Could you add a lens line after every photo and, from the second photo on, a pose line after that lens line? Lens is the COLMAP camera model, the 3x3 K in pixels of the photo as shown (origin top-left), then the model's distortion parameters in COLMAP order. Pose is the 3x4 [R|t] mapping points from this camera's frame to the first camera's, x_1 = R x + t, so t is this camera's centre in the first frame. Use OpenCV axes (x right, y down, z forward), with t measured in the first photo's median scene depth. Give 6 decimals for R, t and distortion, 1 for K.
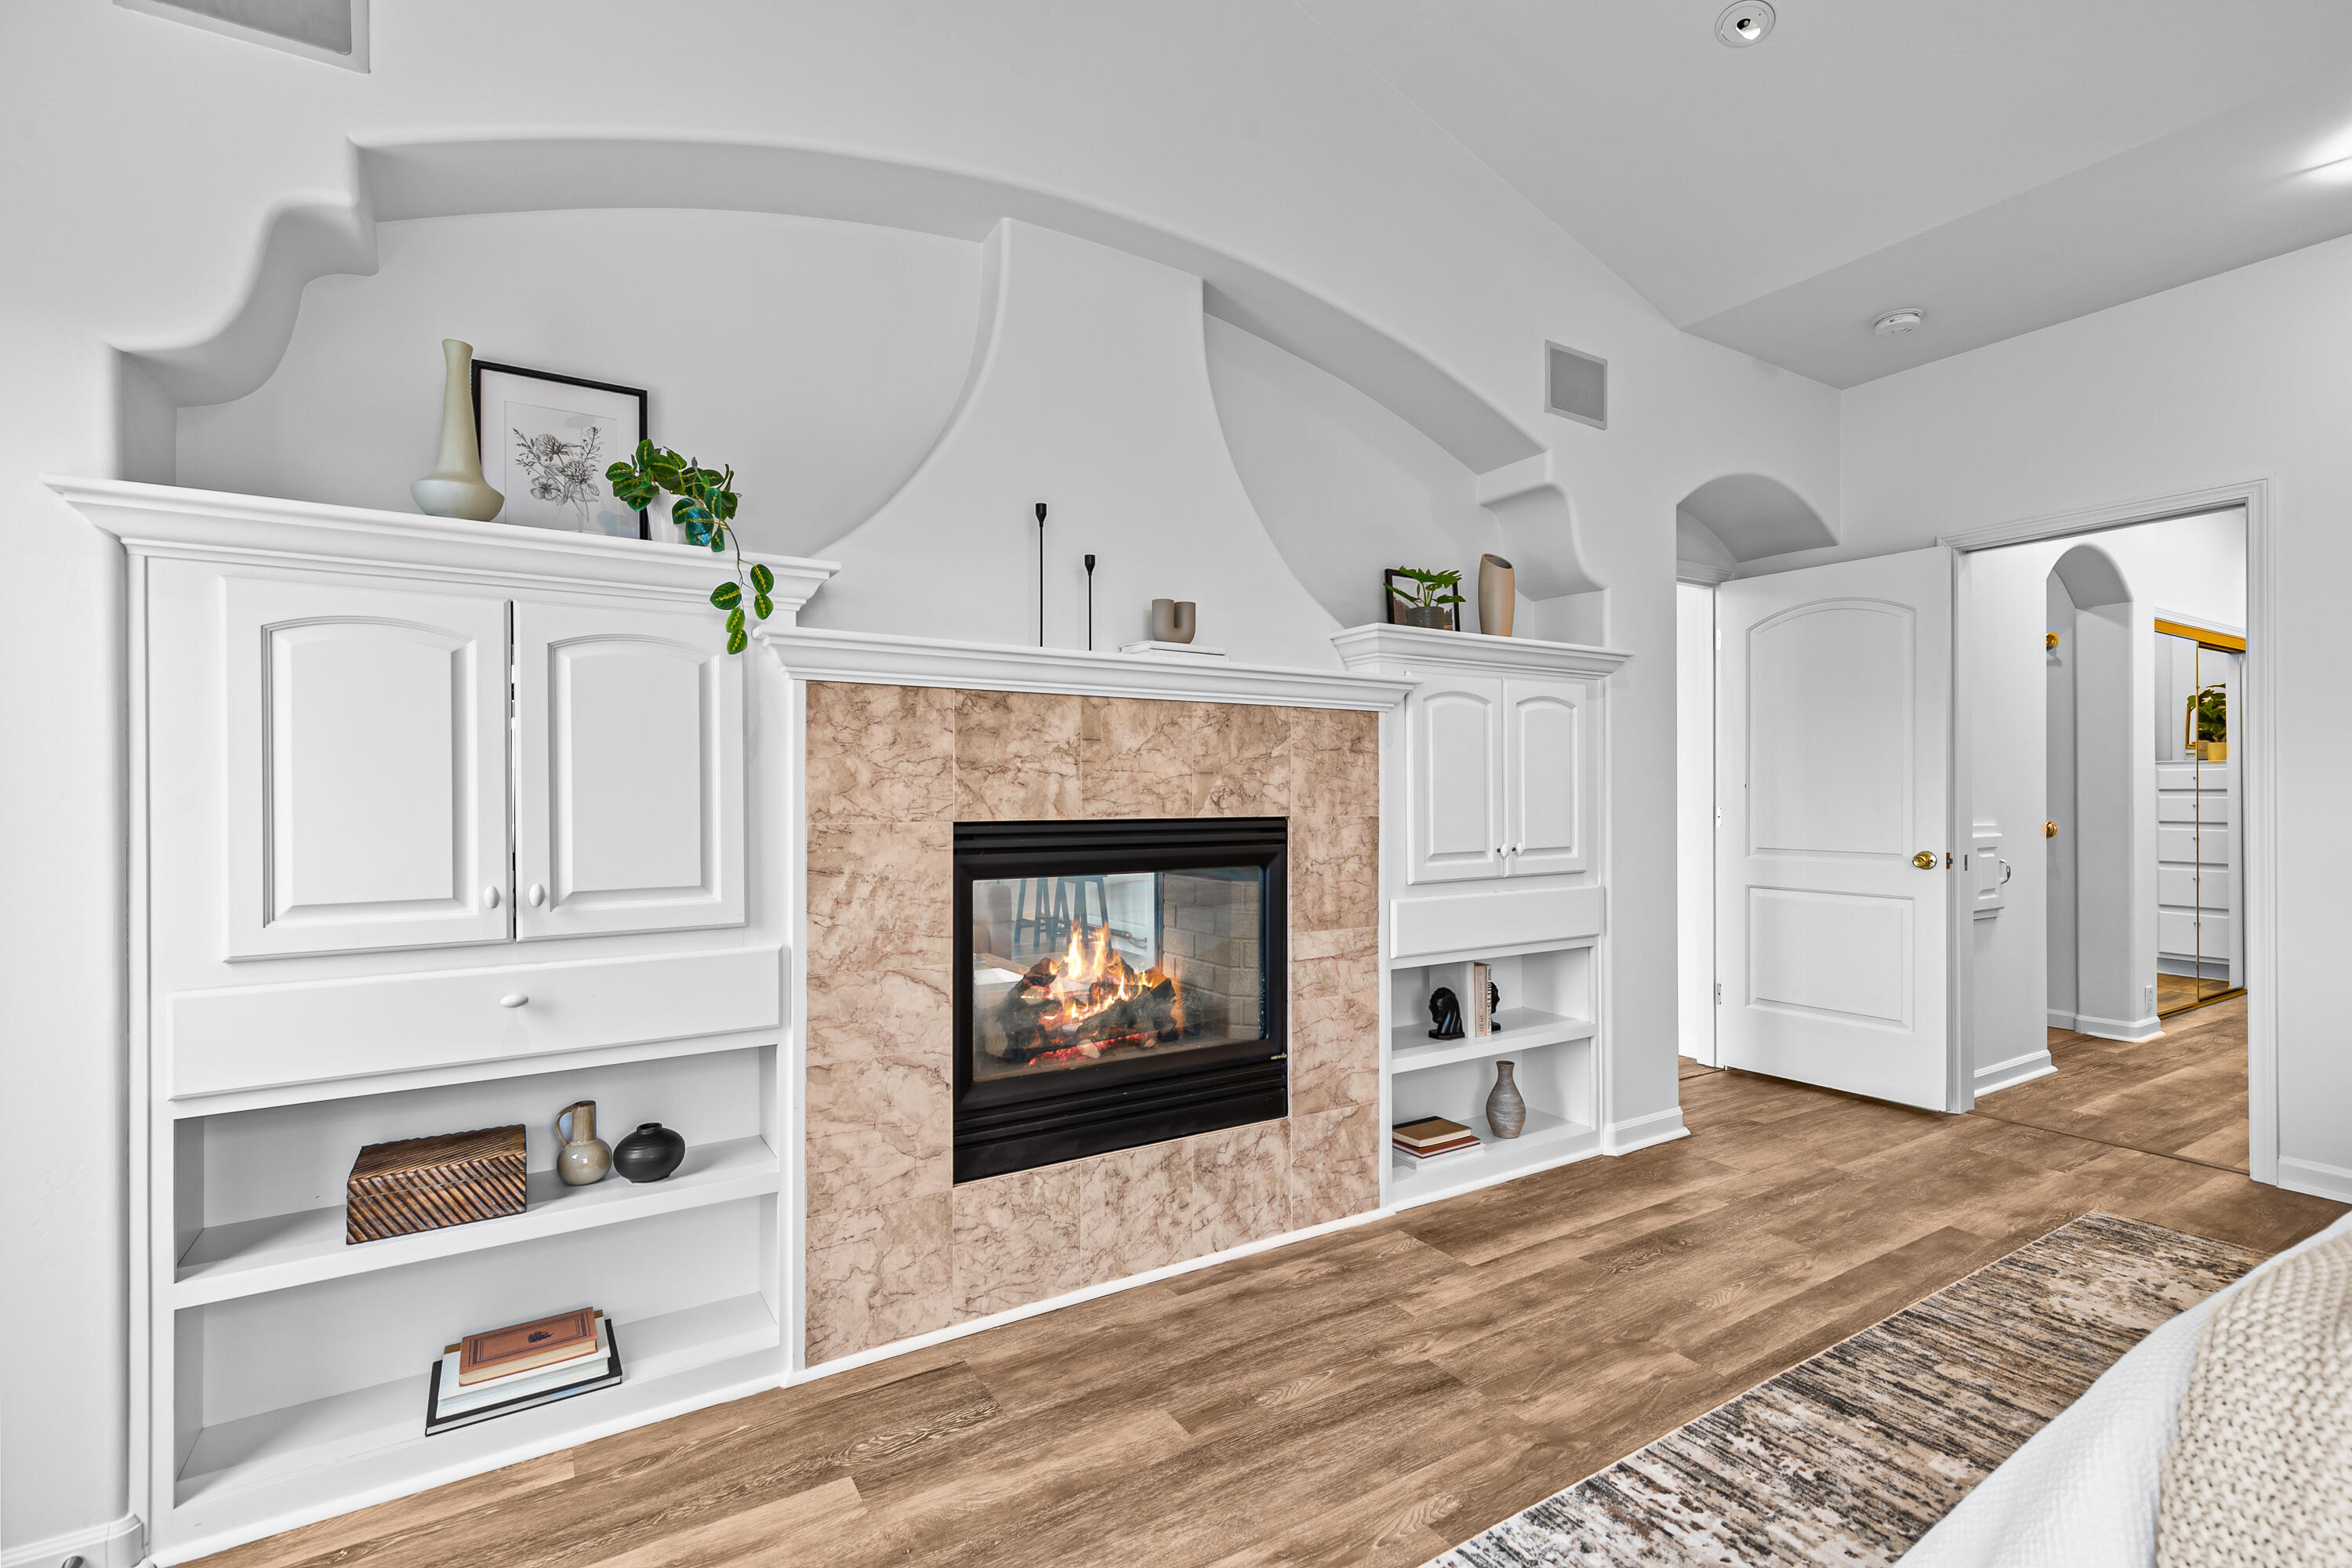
lens RADIAL K [[1067.8, 0, 1222.5], [0, 1067.8, 790.3], [0, 0, 1]] dist [0.009153, -0.000600]
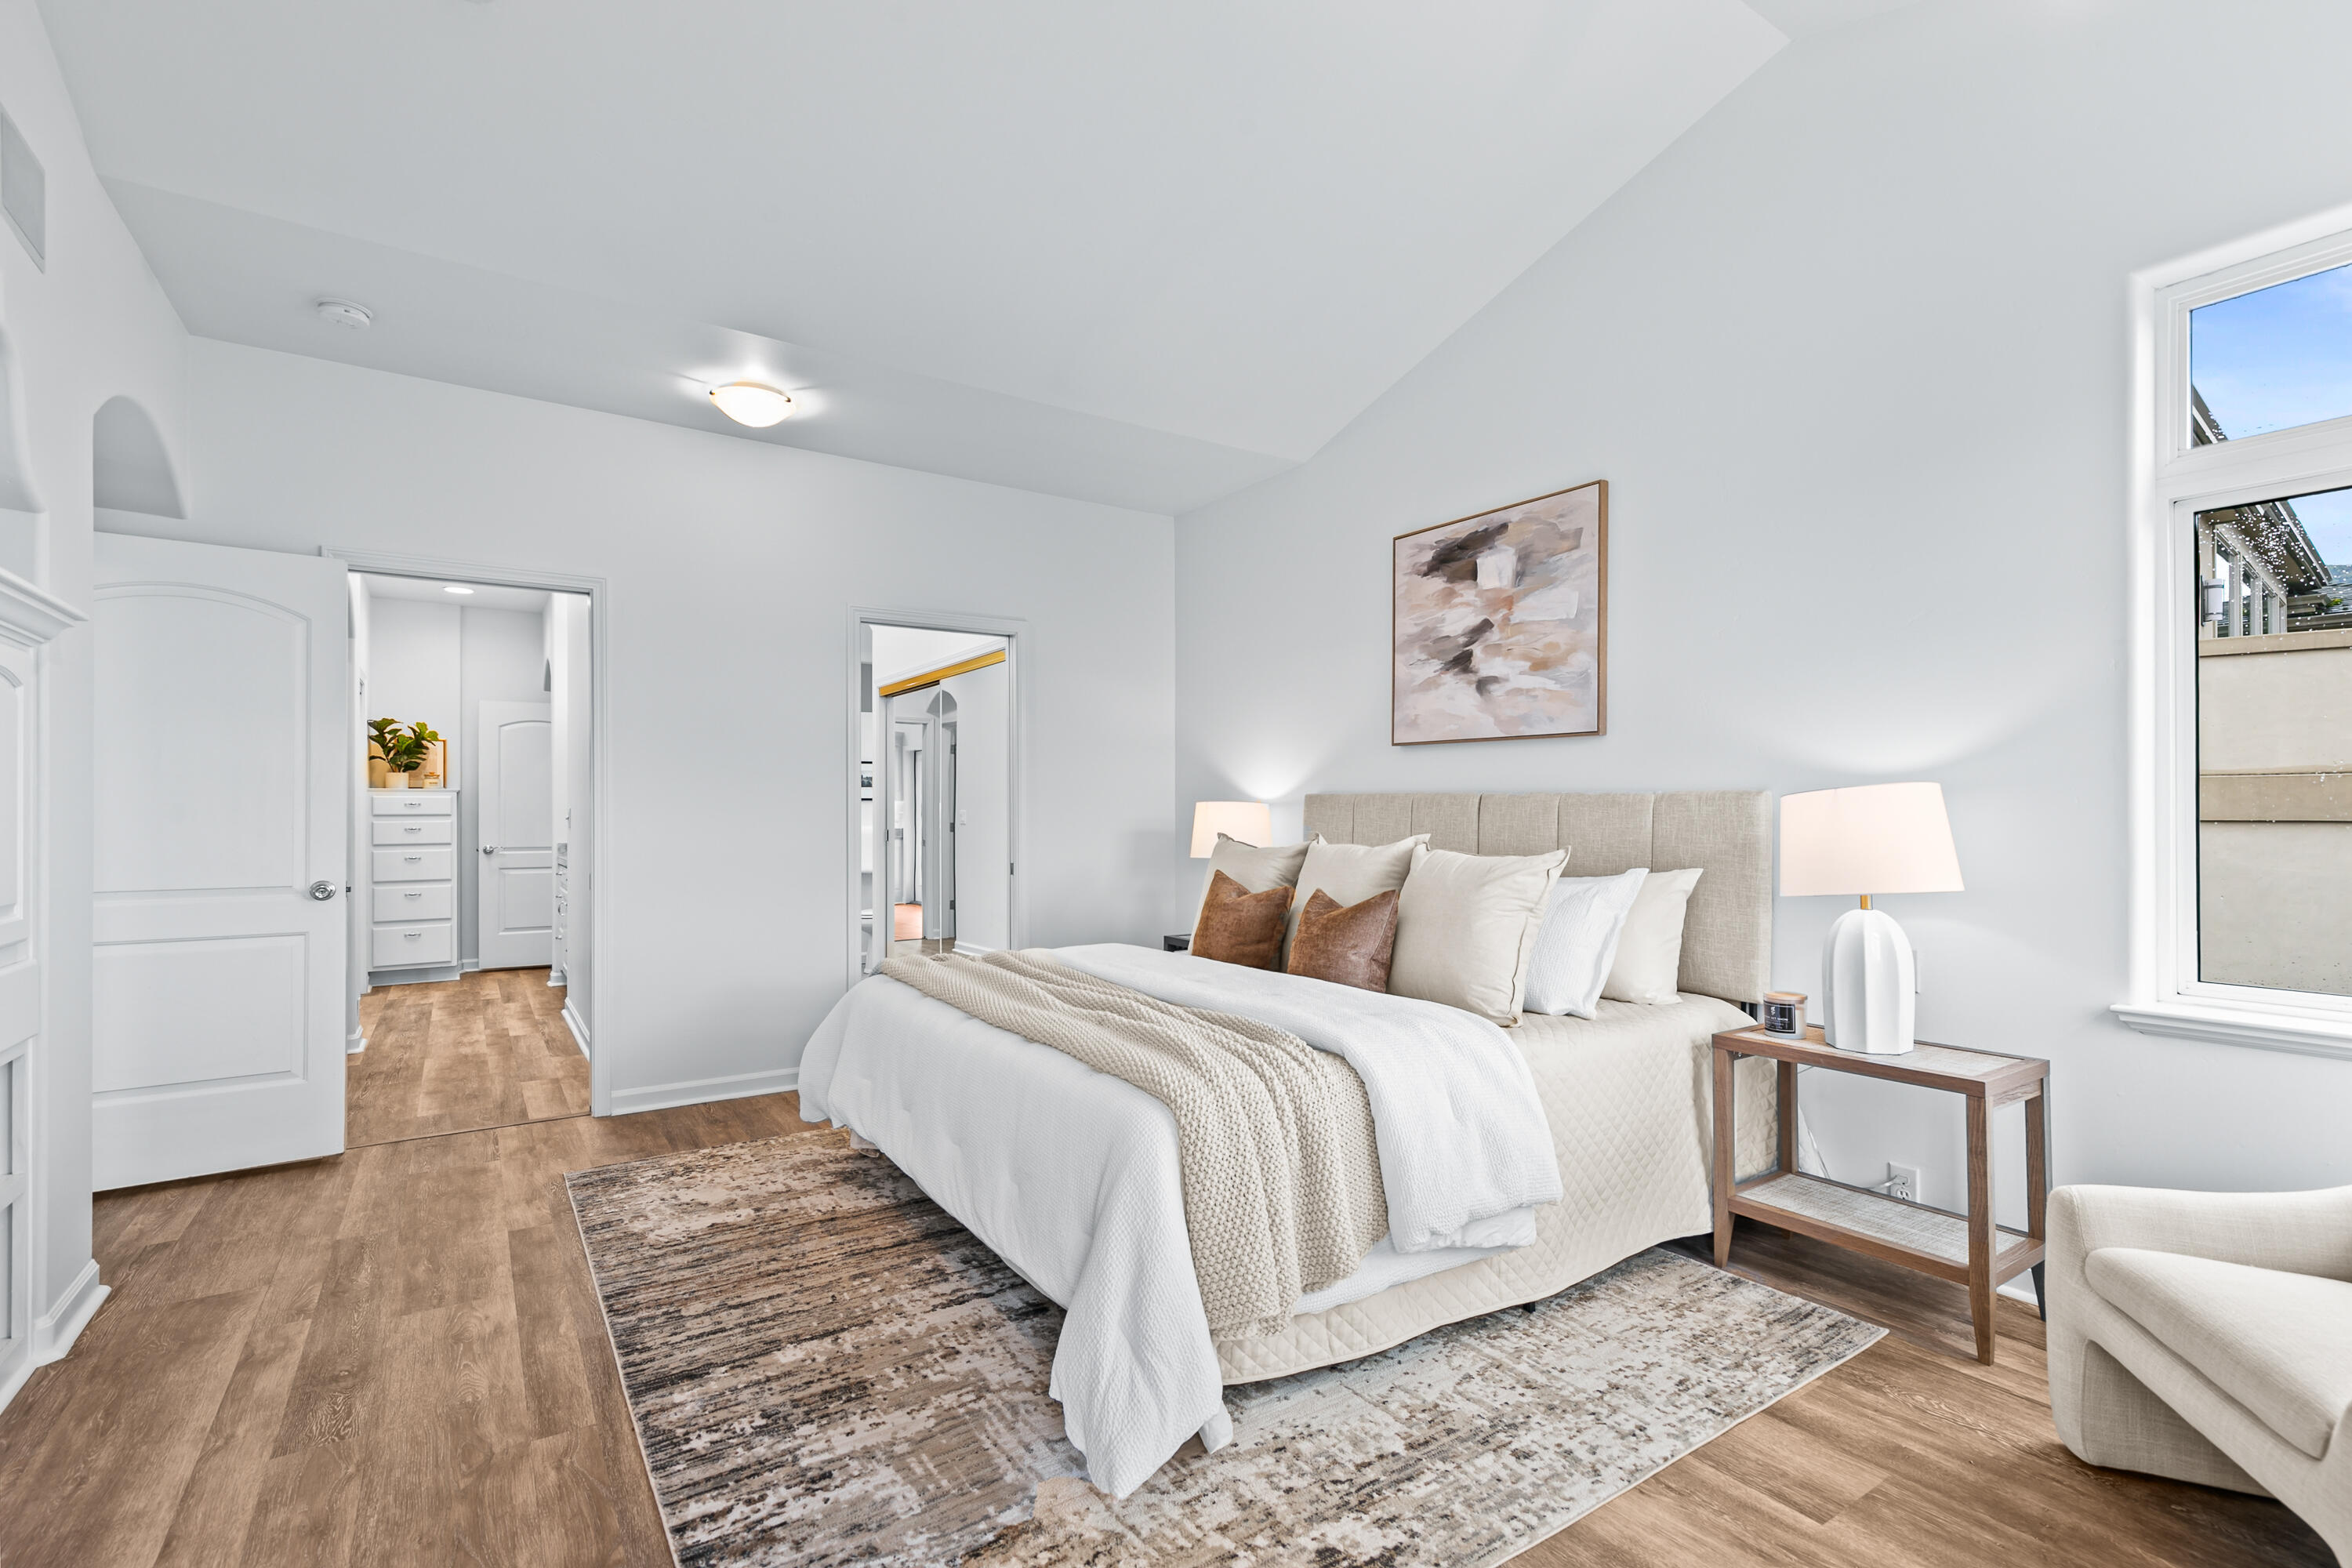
lens RADIAL K [[1067.8, 0, 1145.2], [0, 1067.8, 810.9], [0, 0, 1]] dist [0.009153, -0.000600]
pose [[0.001845, 0.005555, 0.999983, -0.394711], [0.000356, 0.999985, -0.005556, 0.001516], [-0.999998, 0.000366, 0.001843, 0.400593]]
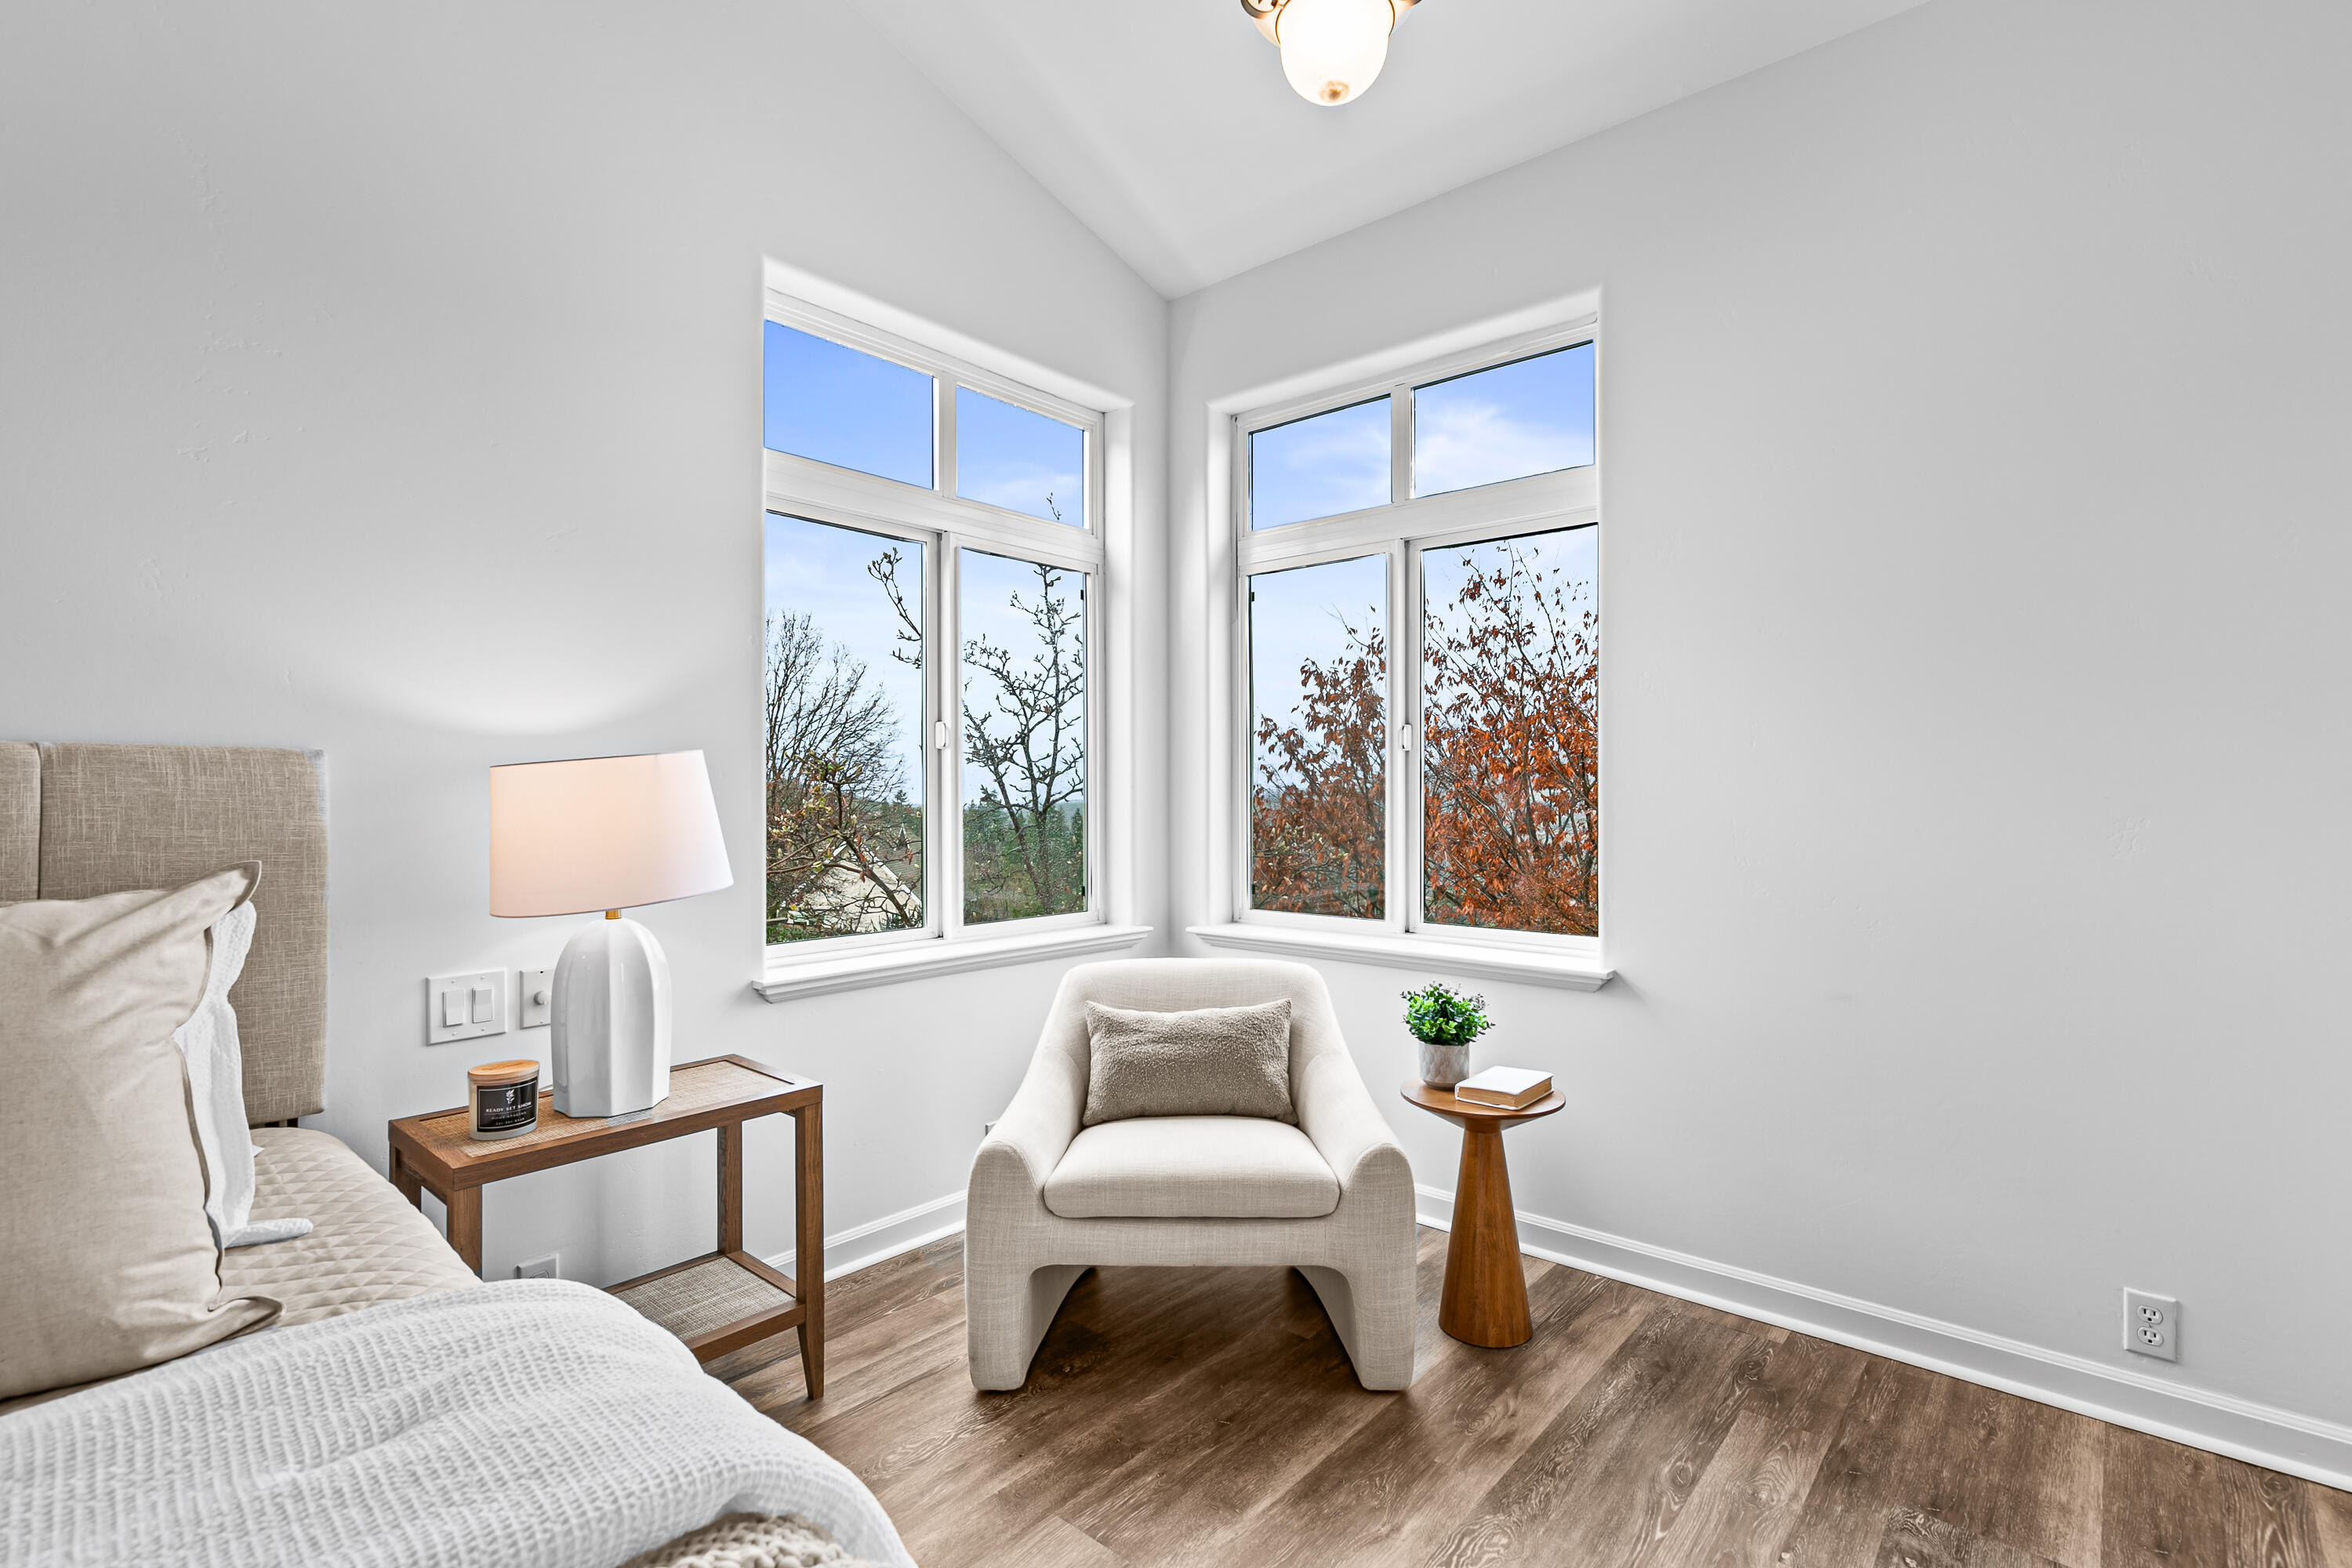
lens RADIAL K [[1067.8, 0, 1168.0], [0, 1067.8, 790.3], [0, 0, 1]] dist [0.009153, -0.000600]
pose [[-0.966413, 0.006116, -0.256923, 0.405371], [0.006998, 0.999972, -0.002519, 0.004478], [0.256901, -0.004232, -0.966429, 0.547548]]
